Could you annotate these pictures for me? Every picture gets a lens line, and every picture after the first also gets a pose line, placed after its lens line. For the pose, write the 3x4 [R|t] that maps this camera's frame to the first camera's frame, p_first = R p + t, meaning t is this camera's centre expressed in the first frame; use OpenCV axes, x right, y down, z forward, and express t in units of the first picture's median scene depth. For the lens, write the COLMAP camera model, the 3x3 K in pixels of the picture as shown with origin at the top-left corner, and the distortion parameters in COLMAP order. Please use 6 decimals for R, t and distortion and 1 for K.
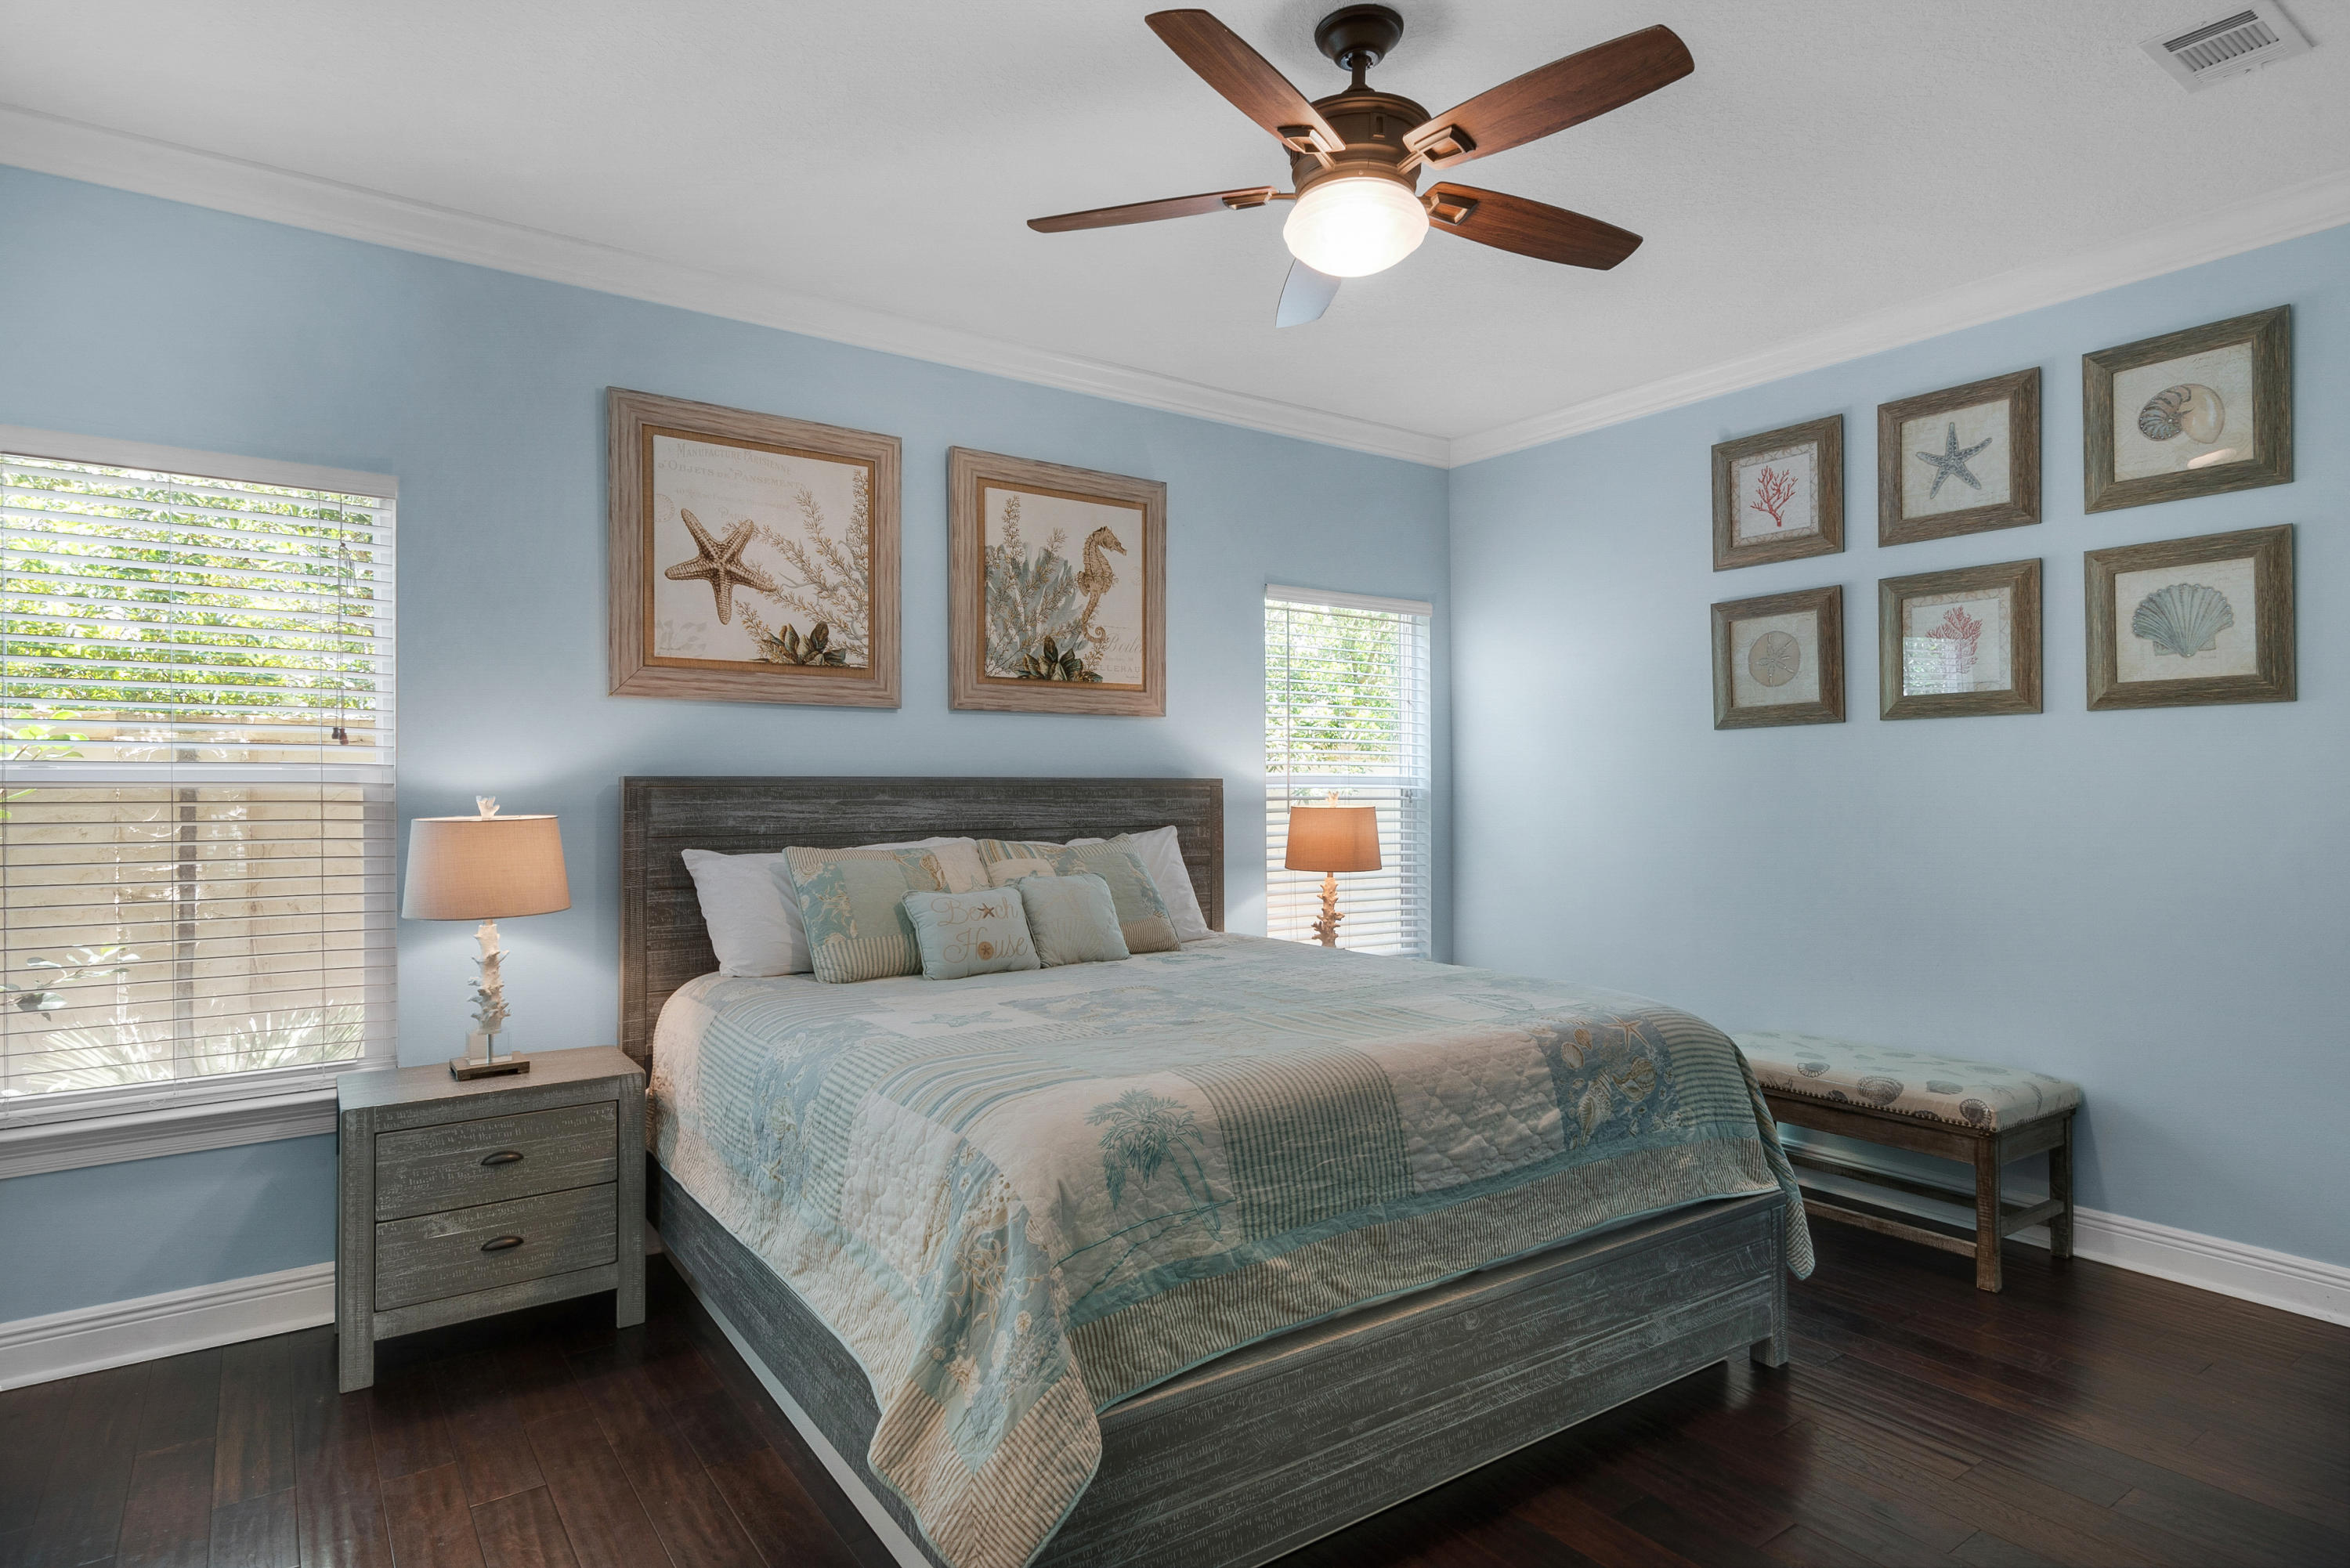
lens RADIAL K [[1265.2, 0, 1175.0], [0, 1265.2, 784.0], [0, 0, 1]] dist [0.035841, -0.000844]
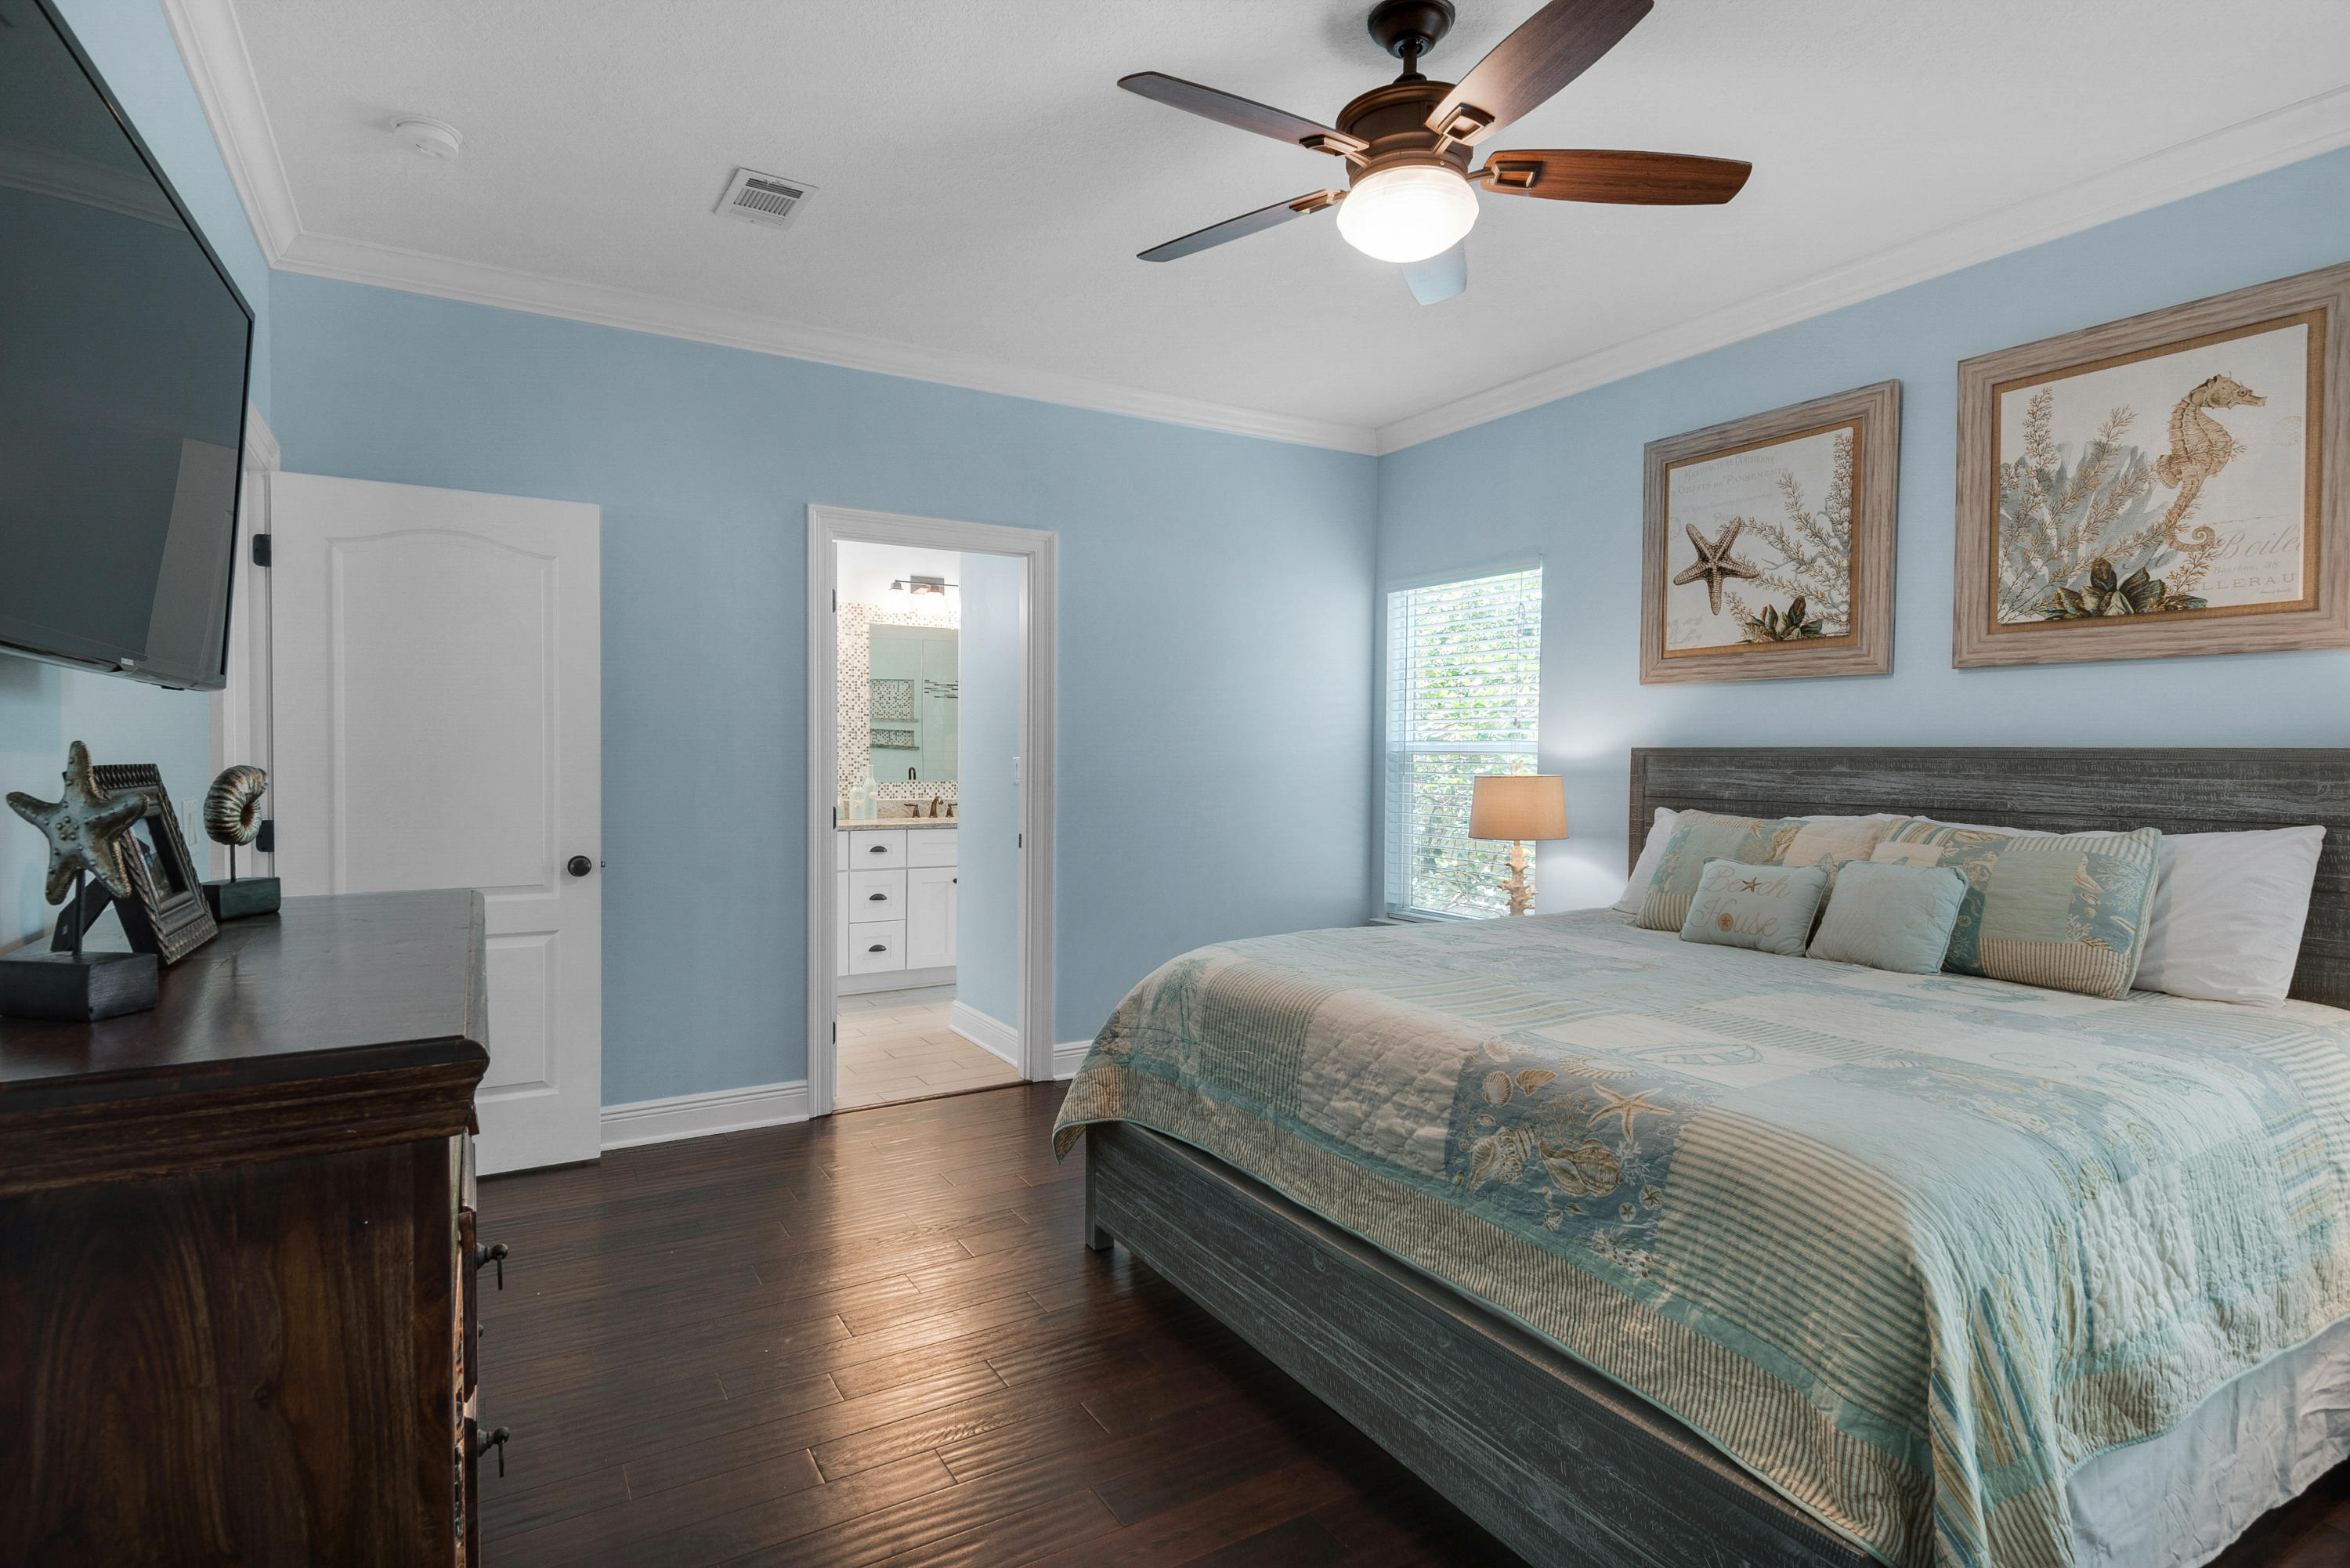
lens RADIAL K [[1202.3, 0, 1175.0], [0, 1202.3, 784.0], [0, 0, 1]] dist [0.000983, -0.000320]
pose [[-0.090863, 0.026391, -0.995514, 0.731687], [-0.005872, 0.999617, 0.027036, 0.000459], [0.995846, 0.008302, -0.090674, 0.580832]]
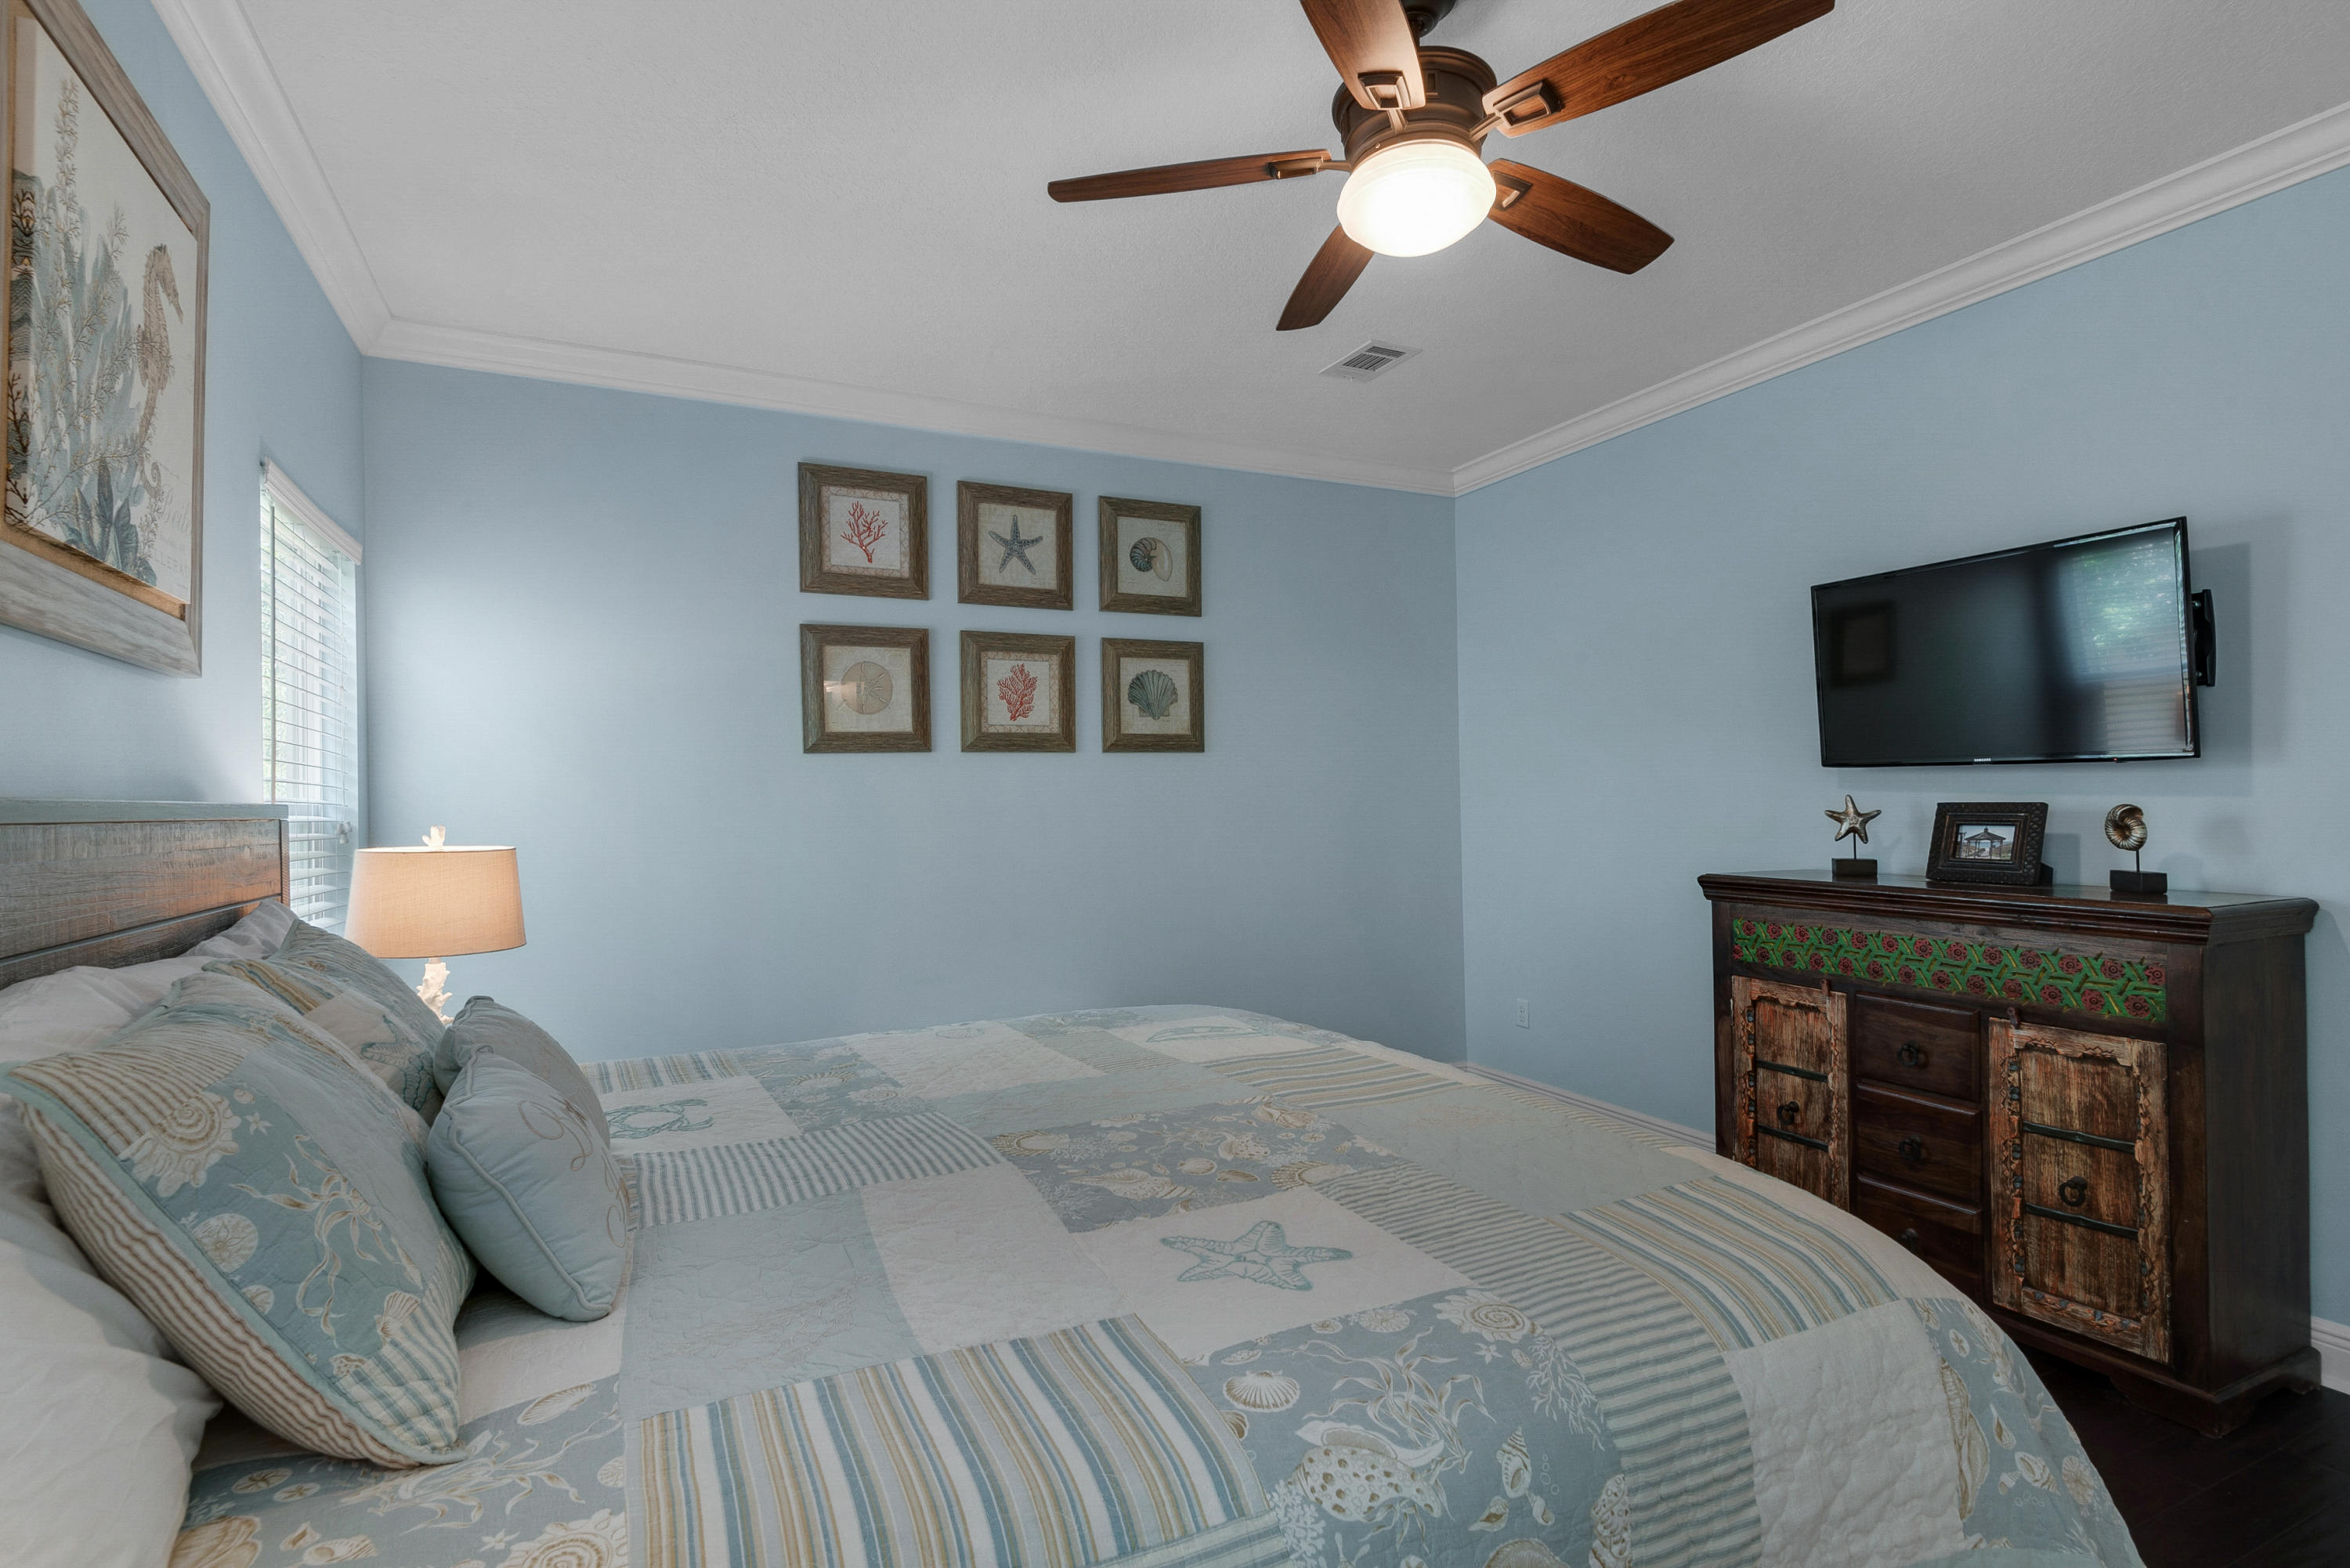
lens RADIAL K [[1137.5, 0, 1175.0], [0, 1137.5, 784.0], [0, 0, 1]] dist [0.000137, -0.000230]
pose [[0.165182, 0.015158, 0.986147, -0.448041], [0.012703, 0.999766, -0.017495, -0.000271], [-0.986181, 0.015417, 0.164951, 0.666372]]
